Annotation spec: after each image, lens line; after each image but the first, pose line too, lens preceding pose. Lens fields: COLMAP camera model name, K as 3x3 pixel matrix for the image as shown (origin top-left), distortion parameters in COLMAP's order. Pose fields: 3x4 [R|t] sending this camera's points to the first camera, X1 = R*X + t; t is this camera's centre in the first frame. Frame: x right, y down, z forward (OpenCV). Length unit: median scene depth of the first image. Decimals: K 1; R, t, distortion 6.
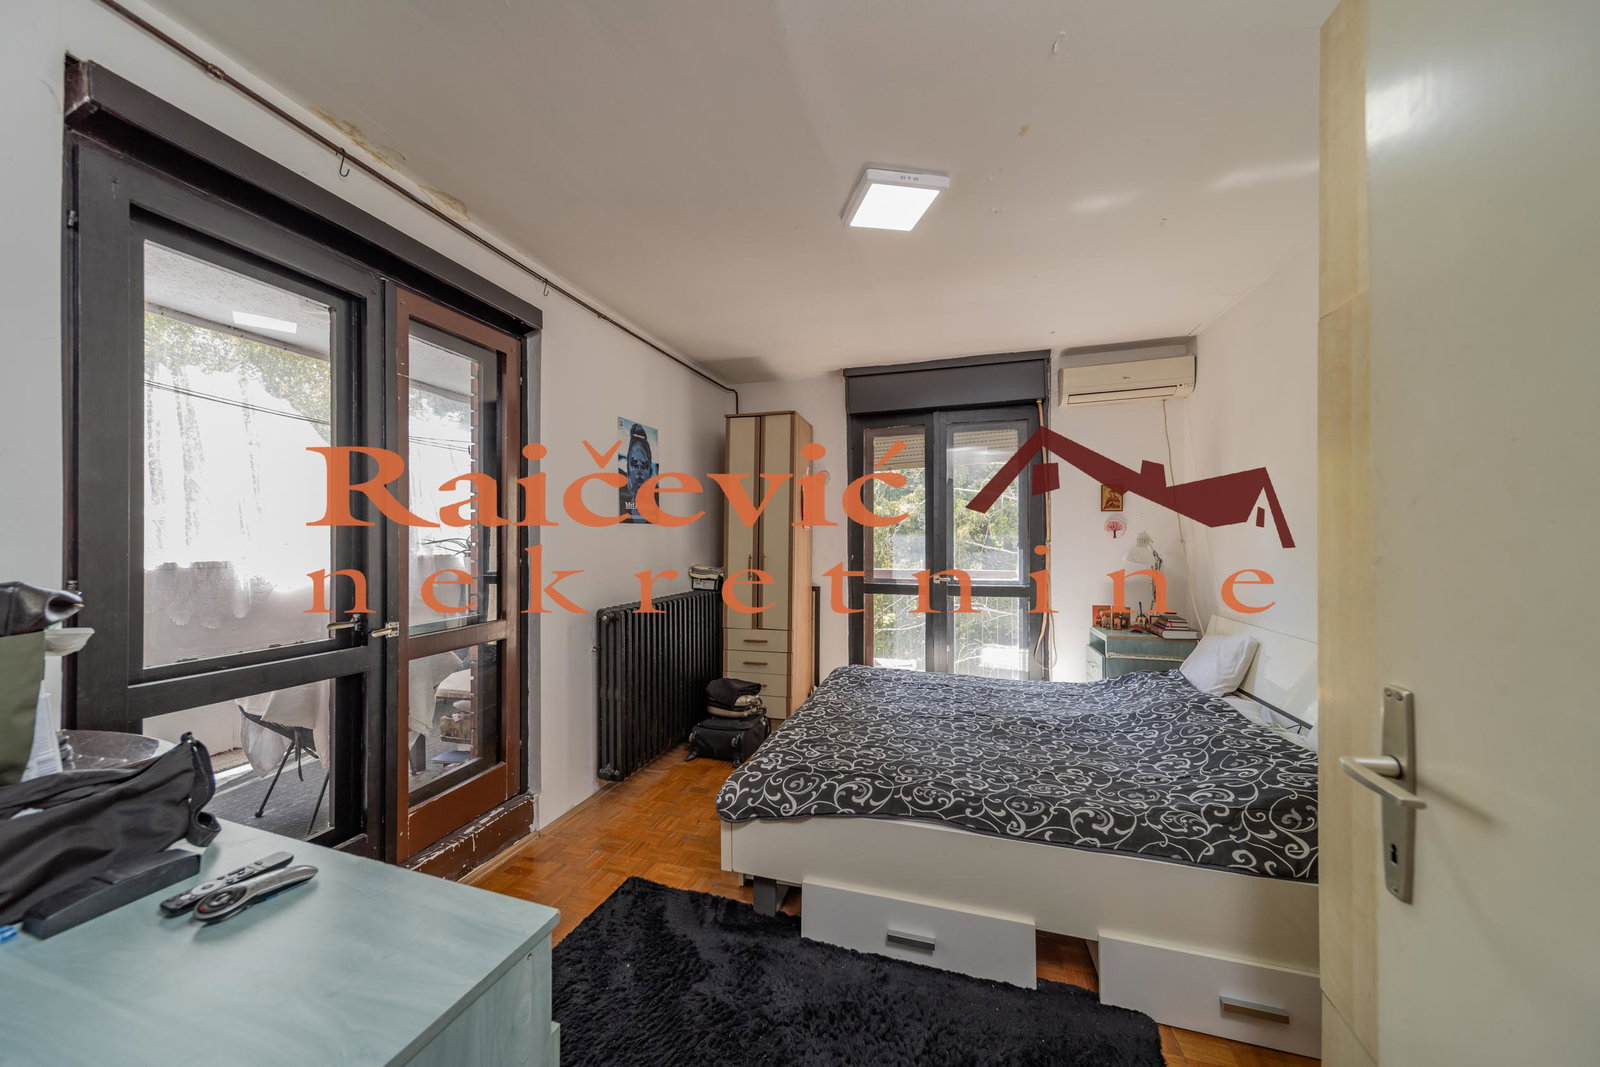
lens RADIAL K [[562.7, 0, 791.1], [0, 562.7, 538.7], [0, 0, 1]] dist [-0.000957, 0.000158]
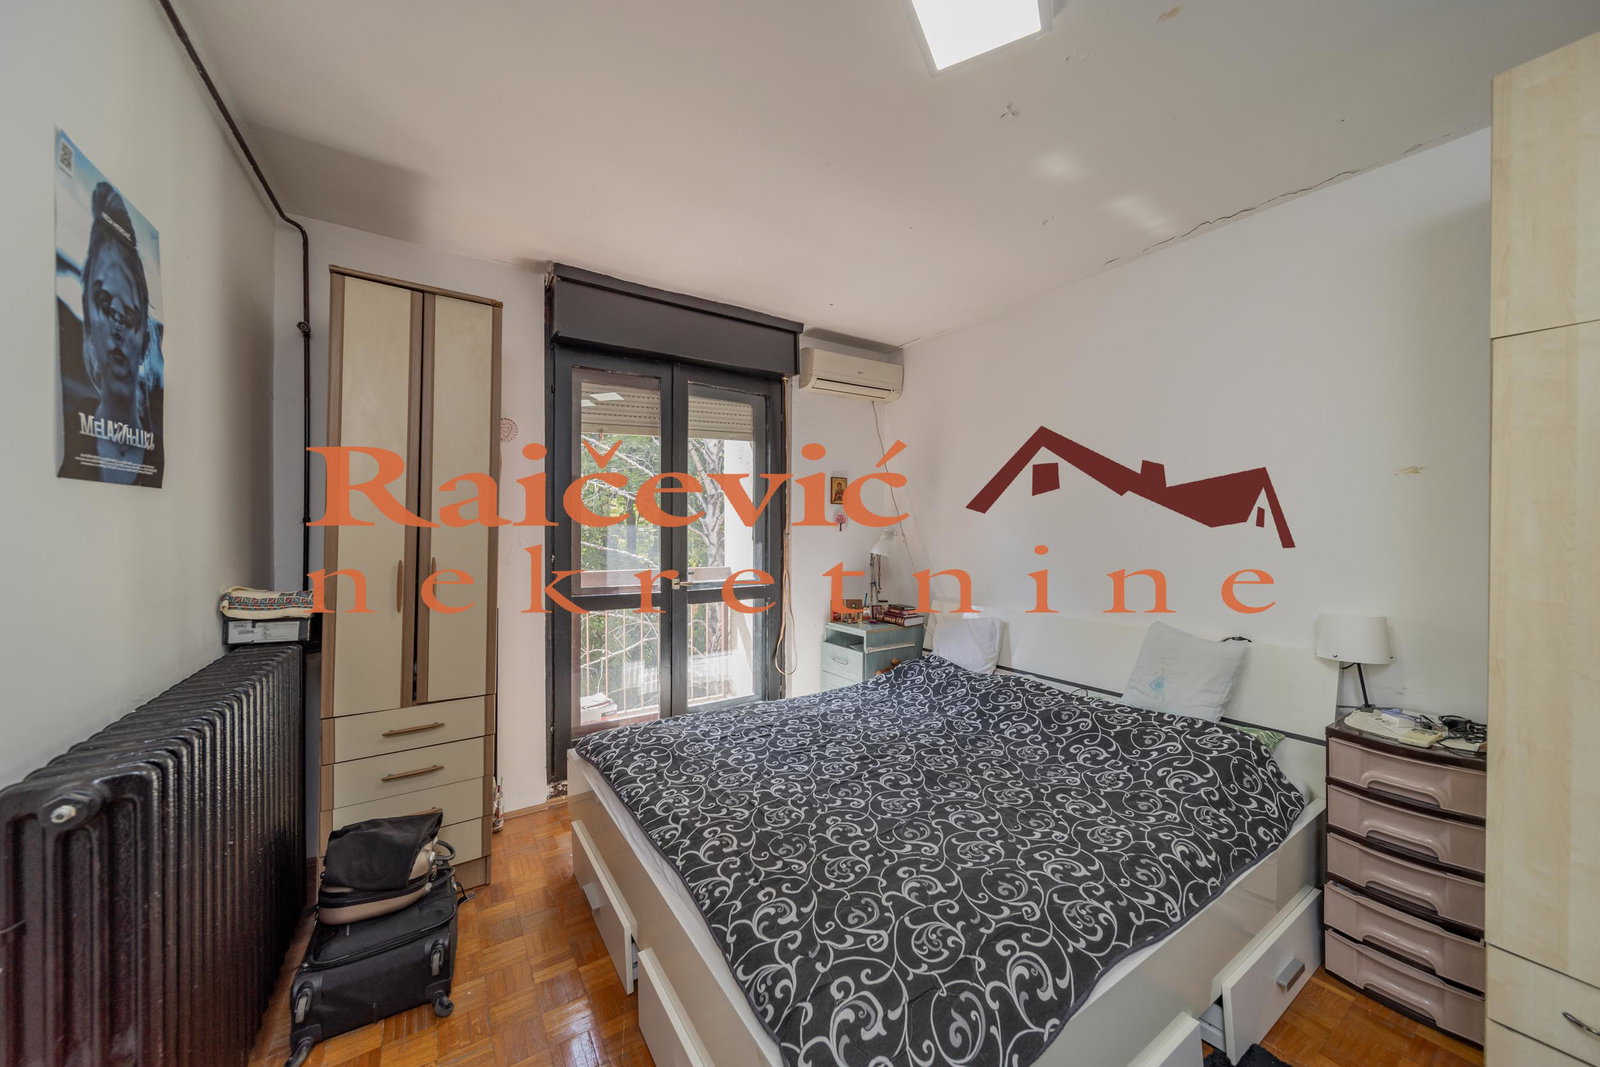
lens RADIAL K [[562.7, 0, 800.0], [0, 562.7, 532.0], [0, 0, 1]] dist [-0.000957, 0.000158]
pose [[0.635388, 0.002347, 0.772189, -0.284049], [-0.006998, 0.999972, 0.002719, -0.001811], [-0.772161, -0.007132, 0.635387, 0.491786]]
